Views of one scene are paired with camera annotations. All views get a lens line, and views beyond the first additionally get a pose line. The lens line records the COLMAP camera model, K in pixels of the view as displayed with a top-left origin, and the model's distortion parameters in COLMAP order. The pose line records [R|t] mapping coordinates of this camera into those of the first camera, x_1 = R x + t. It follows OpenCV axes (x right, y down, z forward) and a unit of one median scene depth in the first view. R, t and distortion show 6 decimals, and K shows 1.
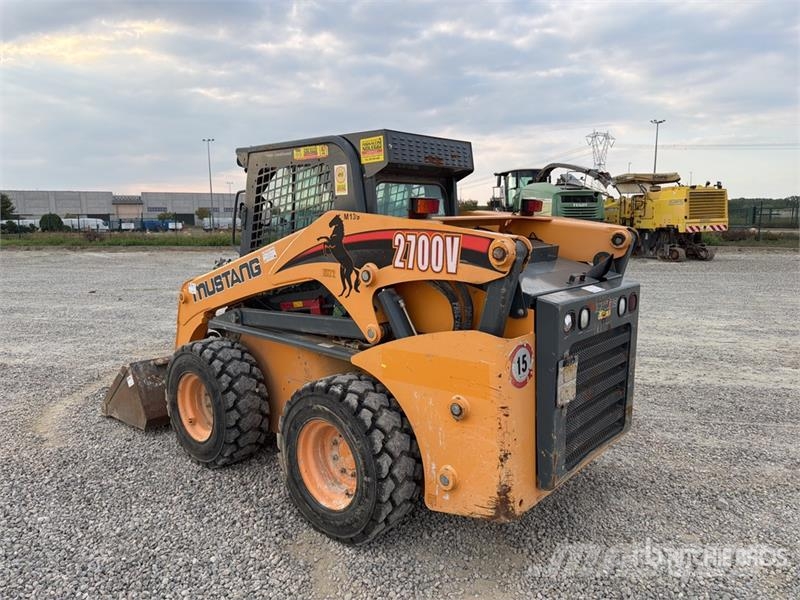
lens RADIAL K [[570.4, 0, 400.6], [0, 570.4, 296.7], [0, 0, 1]] dist [0.043544, -0.056988]
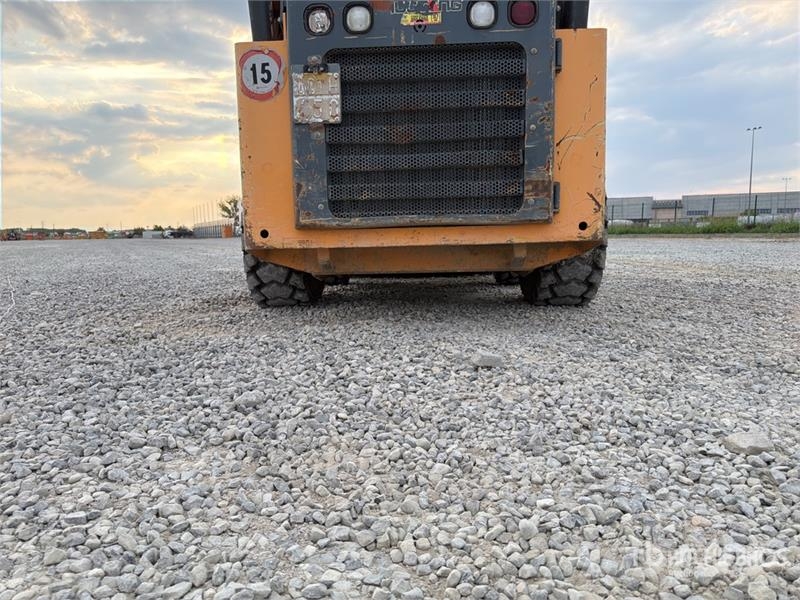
lens RADIAL K [[570.4, 0, 392.1], [0, 570.4, 304.9], [0, 0, 1]] dist [0.043544, -0.056988]
pose [[0.623991, 0.094882, -0.775650, 0.771584], [-0.095728, 0.994406, 0.044631, 0.301201], [0.775546, 0.046402, 0.629584, 0.431126]]
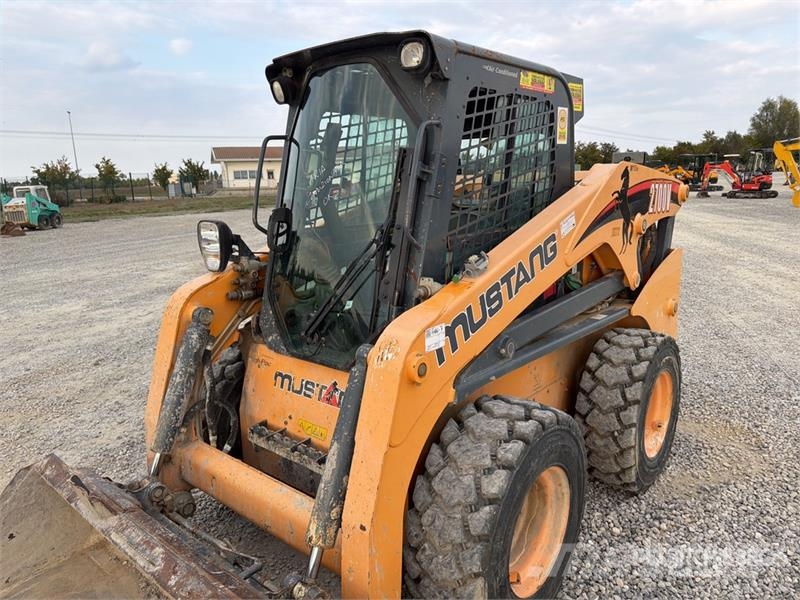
lens RADIAL K [[570.4, 0, 403.2], [0, 570.4, 302.3], [0, 0, 1]] dist [0.043544, -0.056988]
pose [[-0.023015, -0.213221, 0.976733, -0.929279], [0.161188, 0.963418, 0.214112, -0.164156], [-0.986655, 0.162365, 0.012196, 1.202392]]
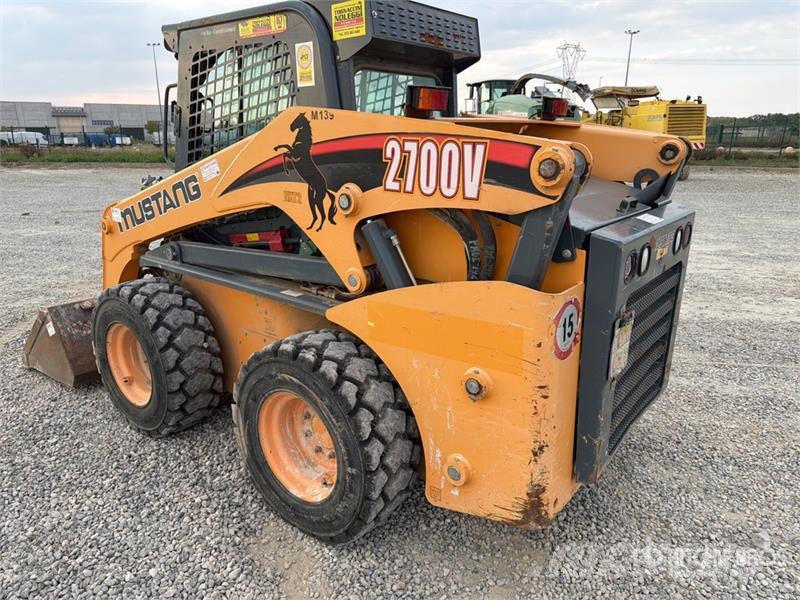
lens RADIAL K [[570.4, 0, 400.3], [0, 570.4, 305.4], [0, 0, 1]] dist [0.043544, -0.056988]
pose [[0.998137, -0.010325, 0.060135, -0.029367], [0.001055, 0.988351, 0.152189, -0.013462], [-0.061006, -0.151842, 0.986520, 0.218608]]
